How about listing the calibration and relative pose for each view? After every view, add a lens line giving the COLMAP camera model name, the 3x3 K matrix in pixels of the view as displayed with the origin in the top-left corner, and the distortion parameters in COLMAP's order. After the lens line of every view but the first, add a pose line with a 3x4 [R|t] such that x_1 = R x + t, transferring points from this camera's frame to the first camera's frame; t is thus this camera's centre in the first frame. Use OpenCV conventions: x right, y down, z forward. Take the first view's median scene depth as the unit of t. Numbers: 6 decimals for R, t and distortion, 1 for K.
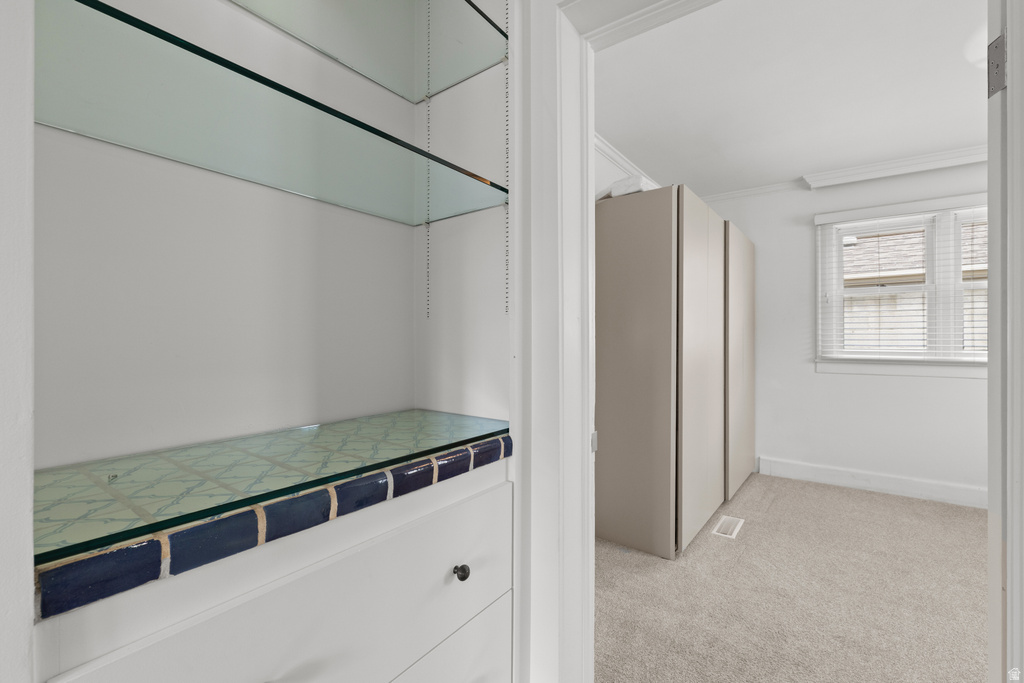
lens RADIAL K [[448.1, 0, 507.1], [0, 448.1, 342.1], [0, 0, 1]] dist [0.001183, -0.000433]
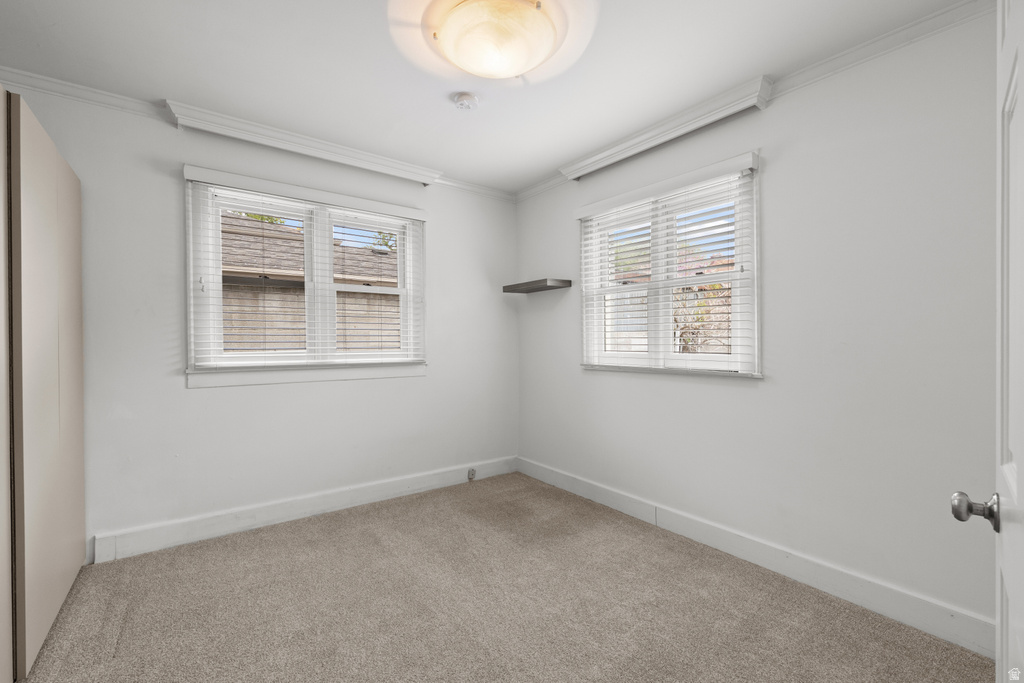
lens RADIAL K [[448.1, 0, 503.0], [0, 448.1, 342.3], [0, 0, 1]] dist [0.001183, -0.000433]
pose [[0.299698, -0.007792, 0.954002, 0.164020], [0.005149, 0.999965, 0.006550, -0.007146], [-0.954020, 0.002949, 0.299727, 0.312779]]
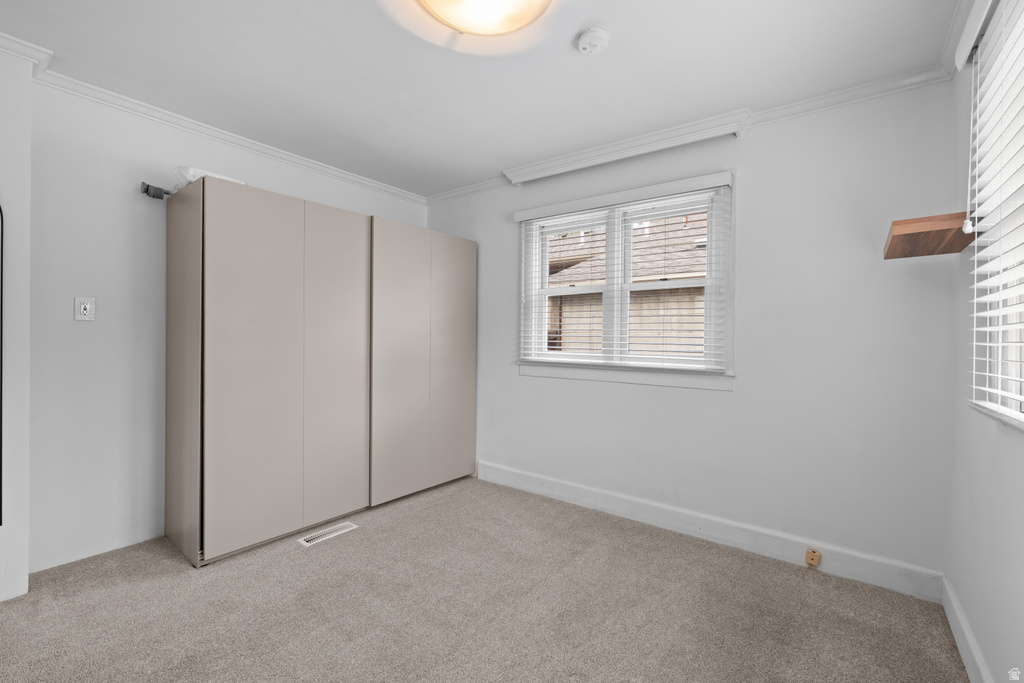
lens RADIAL K [[448.1, 0, 520.8], [0, 448.1, 344.2], [0, 0, 1]] dist [0.001183, -0.000433]
pose [[0.999815, 0.012552, -0.014549, 0.711413], [-0.012398, 0.999866, 0.010672, -0.009399], [0.014681, -0.010490, 0.999837, 0.035316]]
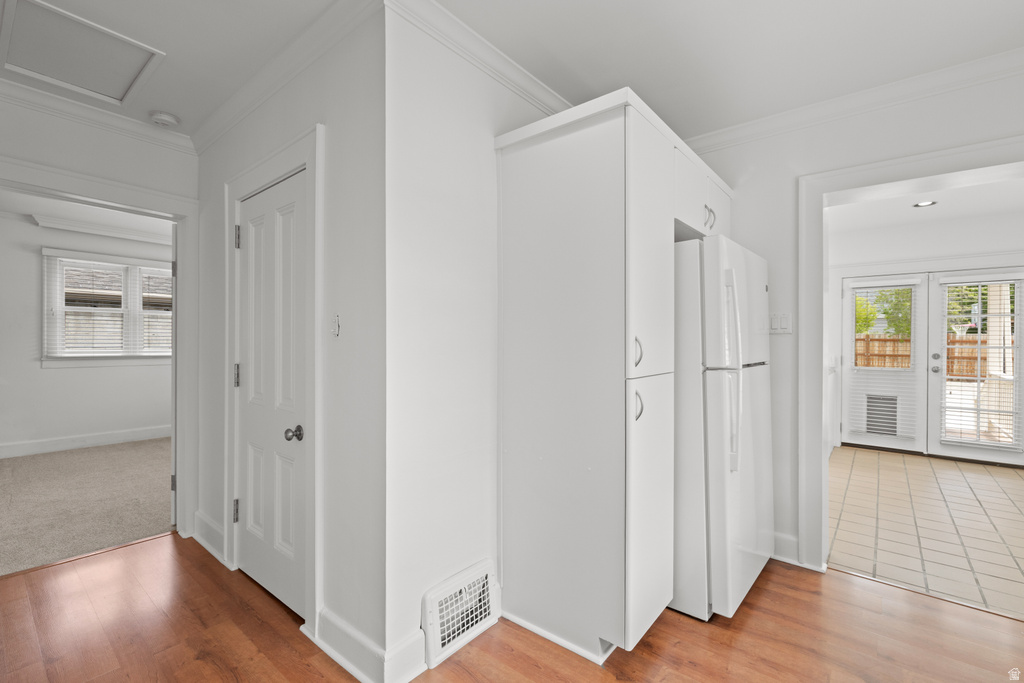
lens RADIAL K [[448.1, 0, 507.2], [0, 448.1, 340.1], [0, 0, 1]] dist [0.001183, -0.000433]
pose [[0.060153, 0.004200, 0.998180, -0.526382], [0.000032, 0.999991, -0.004209, -0.008512], [-0.998189, 0.000285, 0.060153, -0.421774]]
